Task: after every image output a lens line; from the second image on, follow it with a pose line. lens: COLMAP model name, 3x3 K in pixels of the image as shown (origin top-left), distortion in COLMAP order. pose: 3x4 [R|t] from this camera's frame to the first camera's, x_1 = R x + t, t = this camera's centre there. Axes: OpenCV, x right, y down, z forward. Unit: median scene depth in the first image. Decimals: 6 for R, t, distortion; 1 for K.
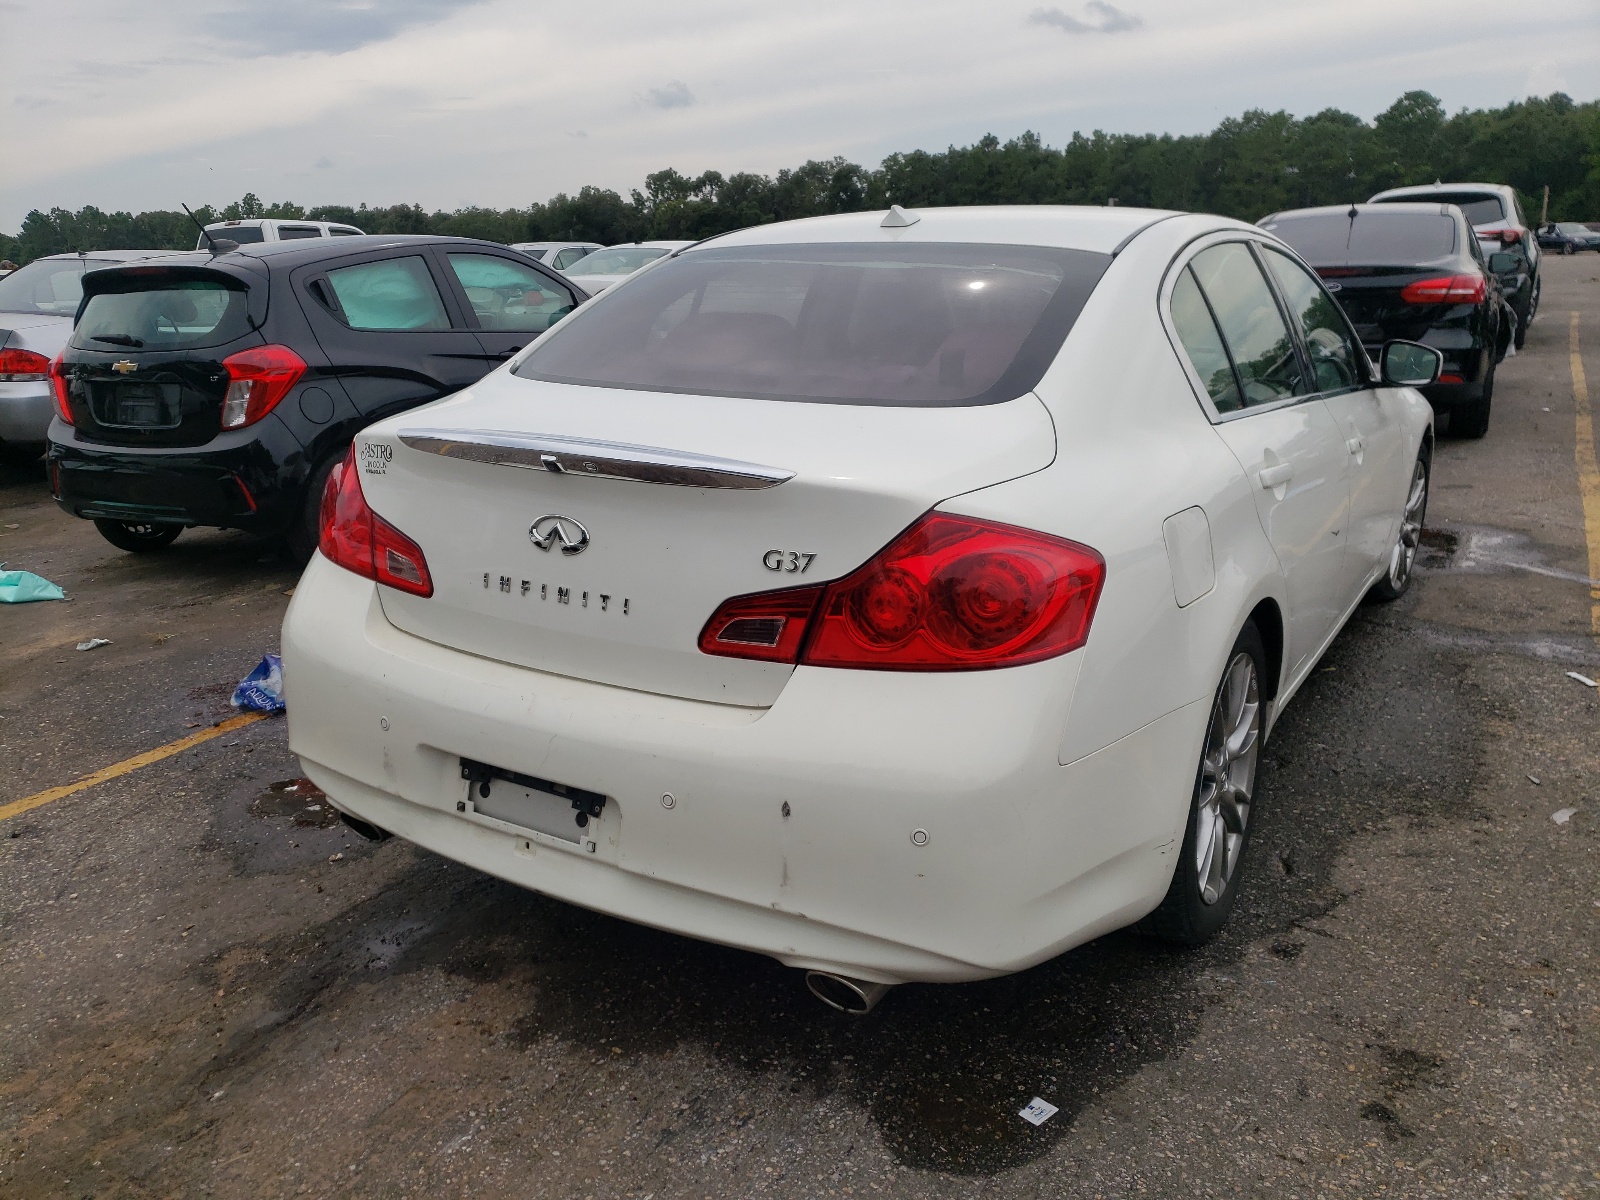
lens RADIAL K [[1204.0, 0, 800.1], [0, 1204.0, 545.2], [0, 0, 1]] dist [0.010795, -0.001761]
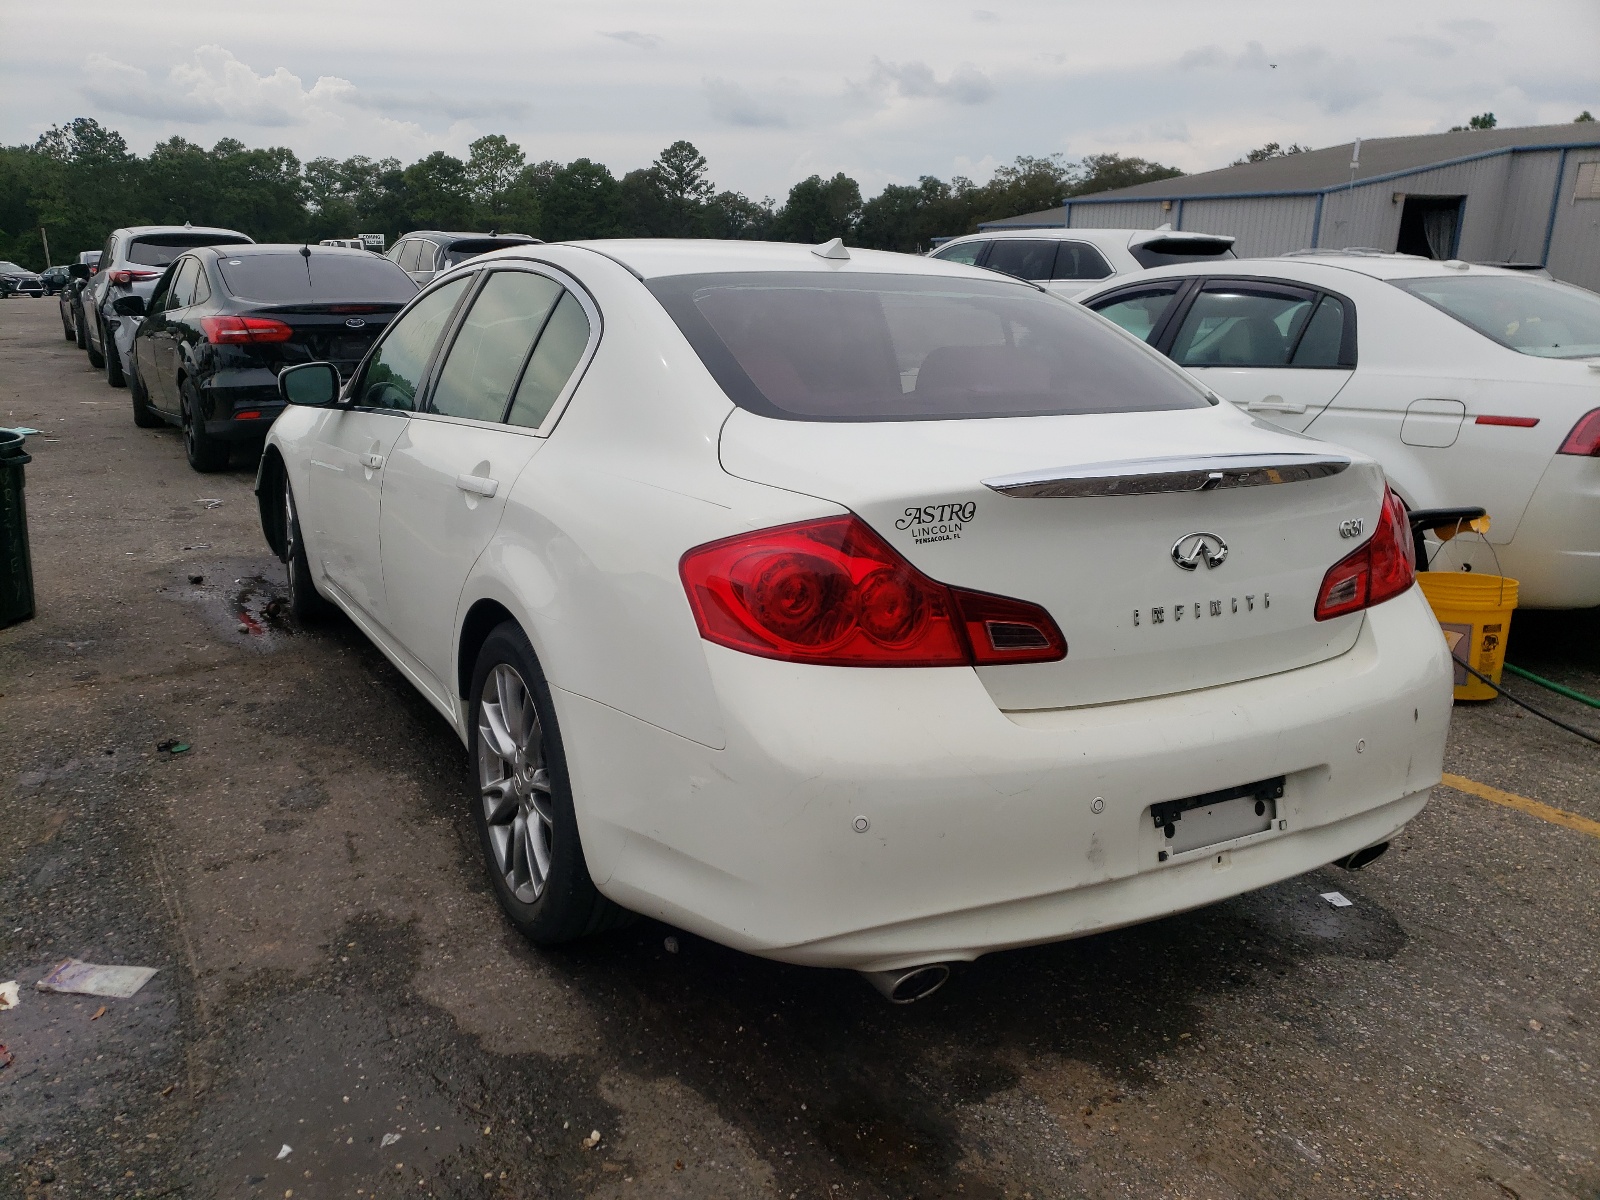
lens RADIAL K [[1172.0, 0, 786.0], [0, 1172.0, 597.2], [0, 0, 1]] dist [0.039849, -0.004963]
pose [[0.524102, -0.194164, 0.829227, -1.157461], [0.183771, 0.976510, 0.112501, -0.140540], [-0.831592, 0.093426, 0.547472, 0.712963]]
